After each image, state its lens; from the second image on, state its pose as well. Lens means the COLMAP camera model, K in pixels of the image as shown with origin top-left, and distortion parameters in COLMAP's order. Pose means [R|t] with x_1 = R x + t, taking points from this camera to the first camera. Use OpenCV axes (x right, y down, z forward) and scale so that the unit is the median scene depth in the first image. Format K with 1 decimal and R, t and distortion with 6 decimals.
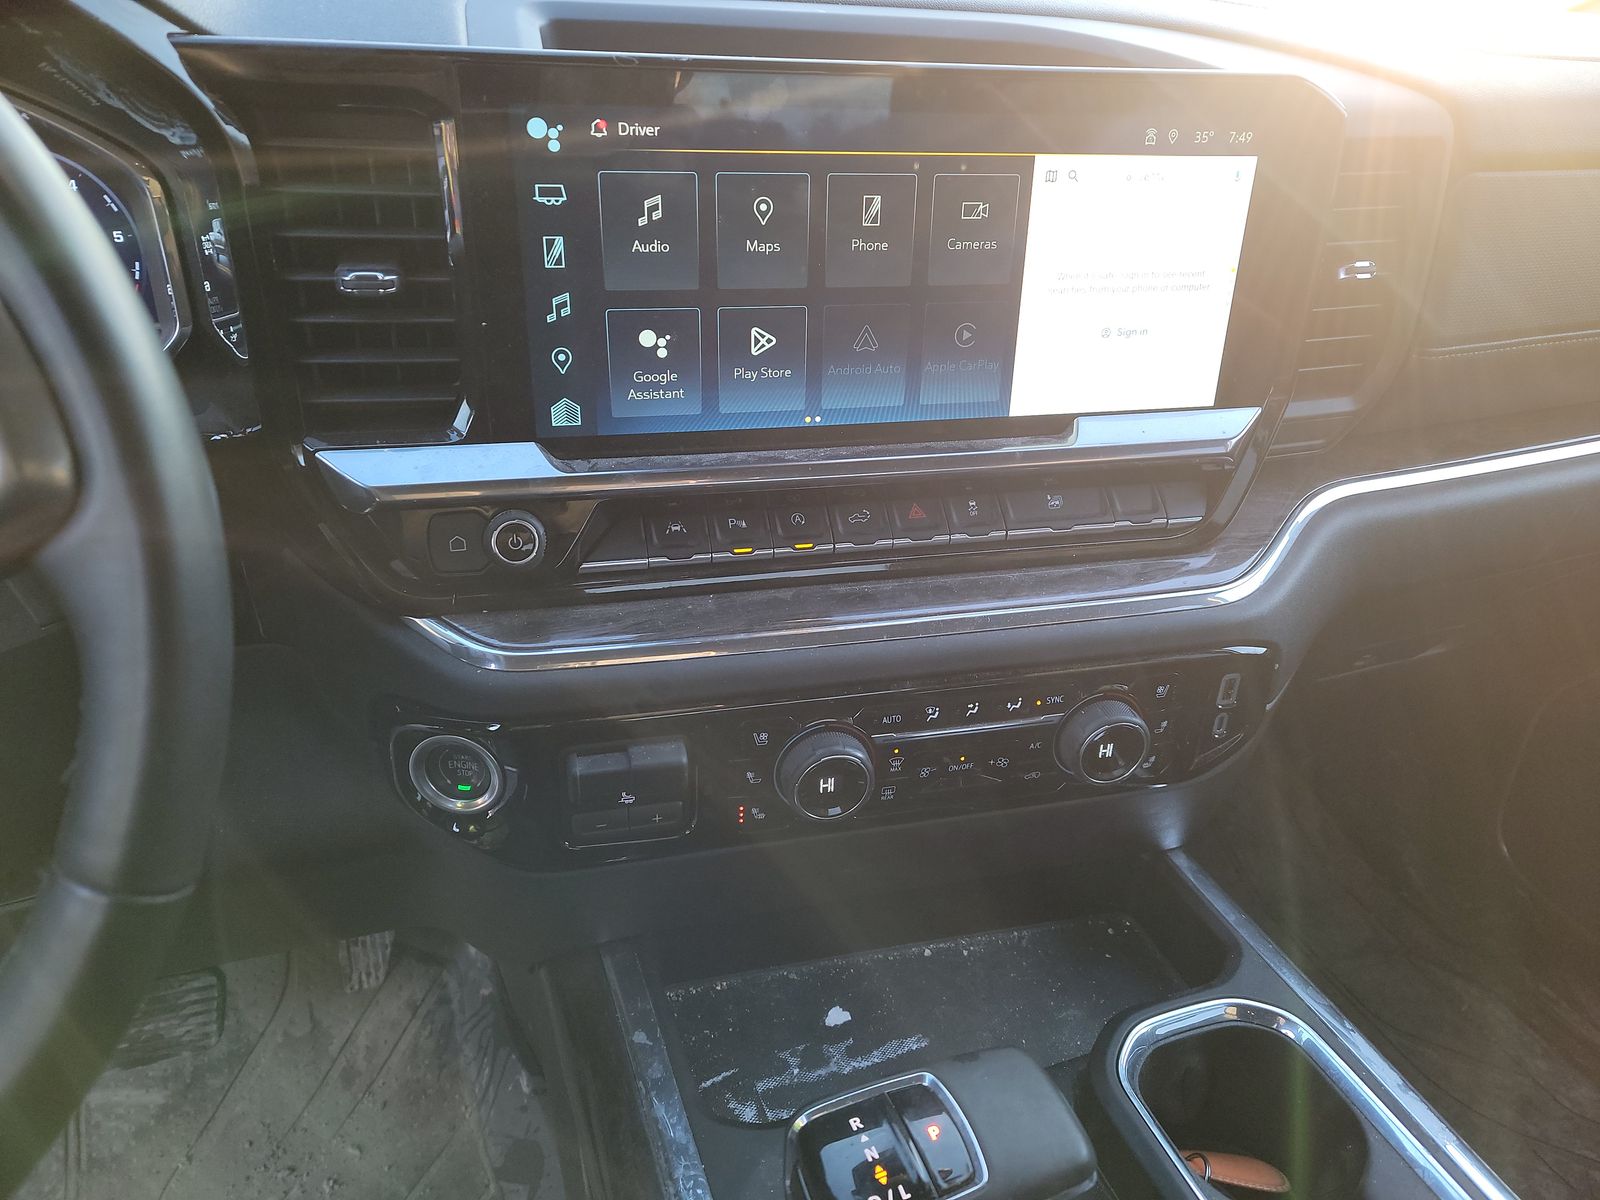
lens RADIAL K [[1255.4, 0, 800.0], [0, 1255.4, 600.0], [0, 0, 1]] dist [0.081144, -0.055796]
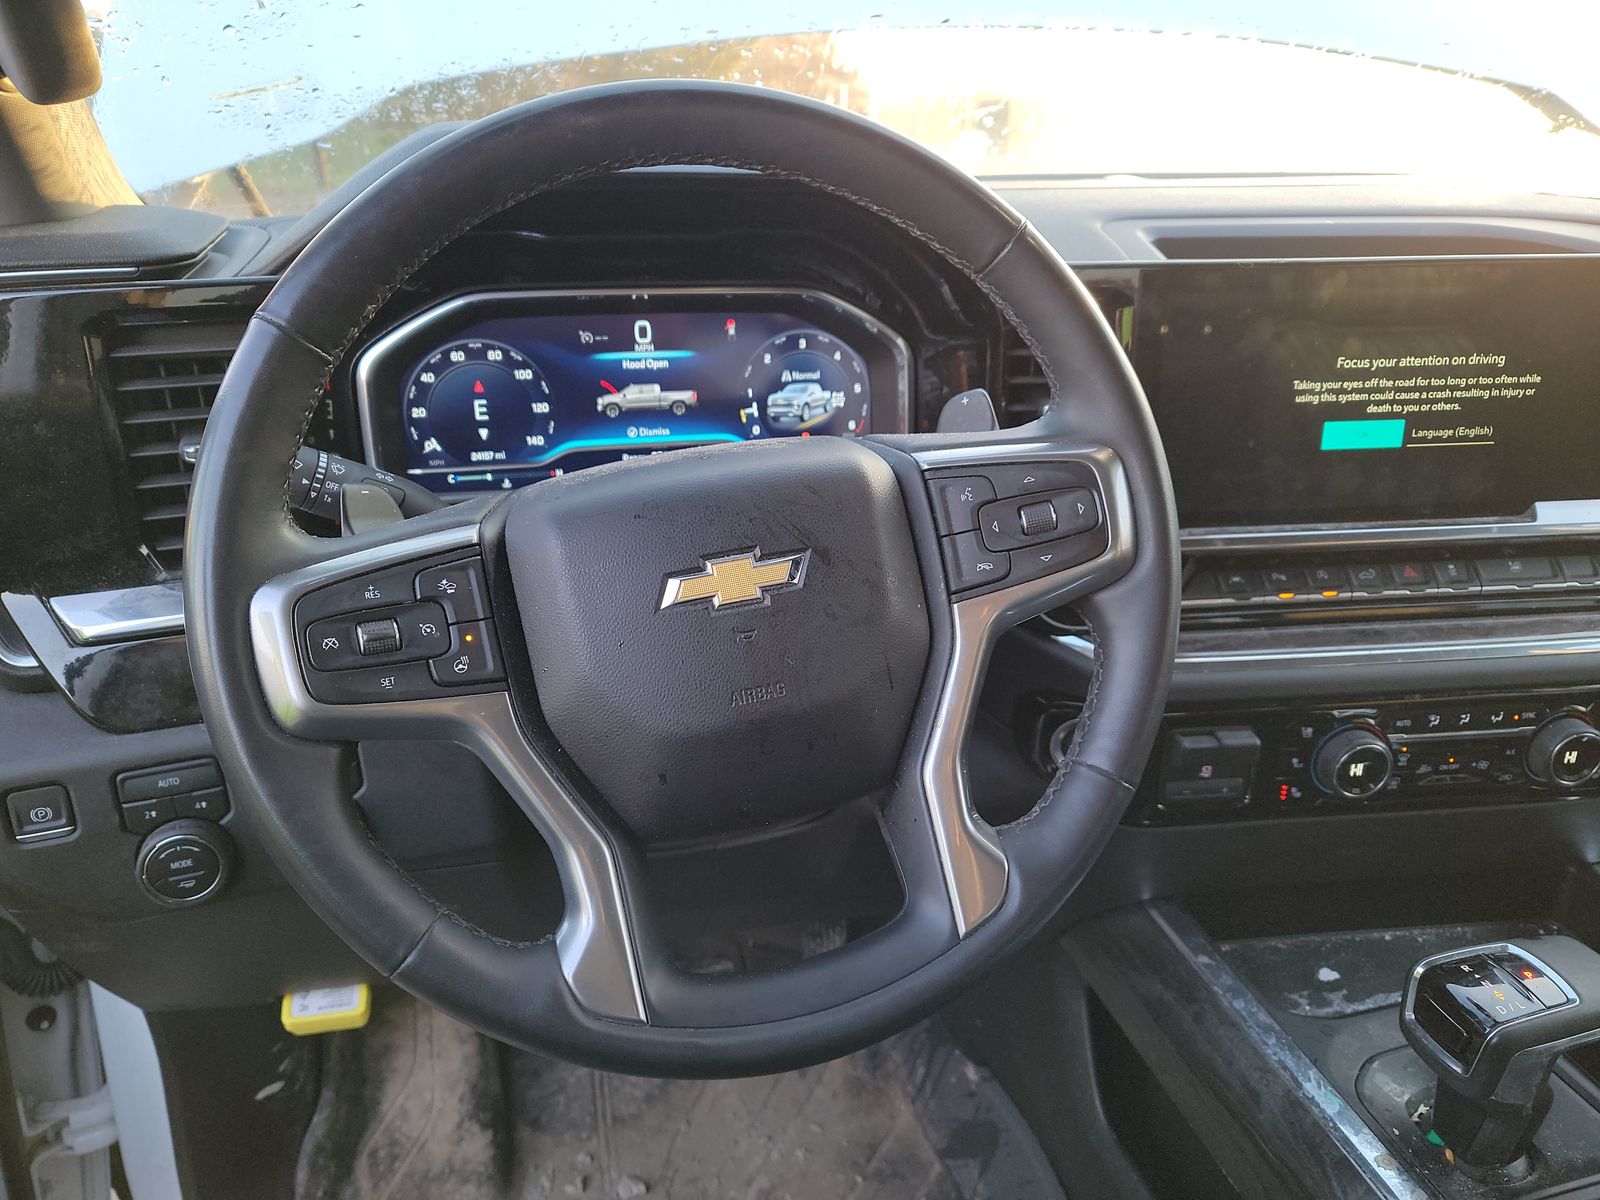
lens RADIAL K [[1255.4, 0, 800.0], [0, 1255.4, 600.0], [0, 0, 1]] dist [0.081144, -0.055796]
pose [[0.990463, 0.006890, -0.137606, -0.355180], [-0.022265, 0.993625, -0.110512, 0.121278], [0.135967, 0.112521, 0.984303, -0.412014]]
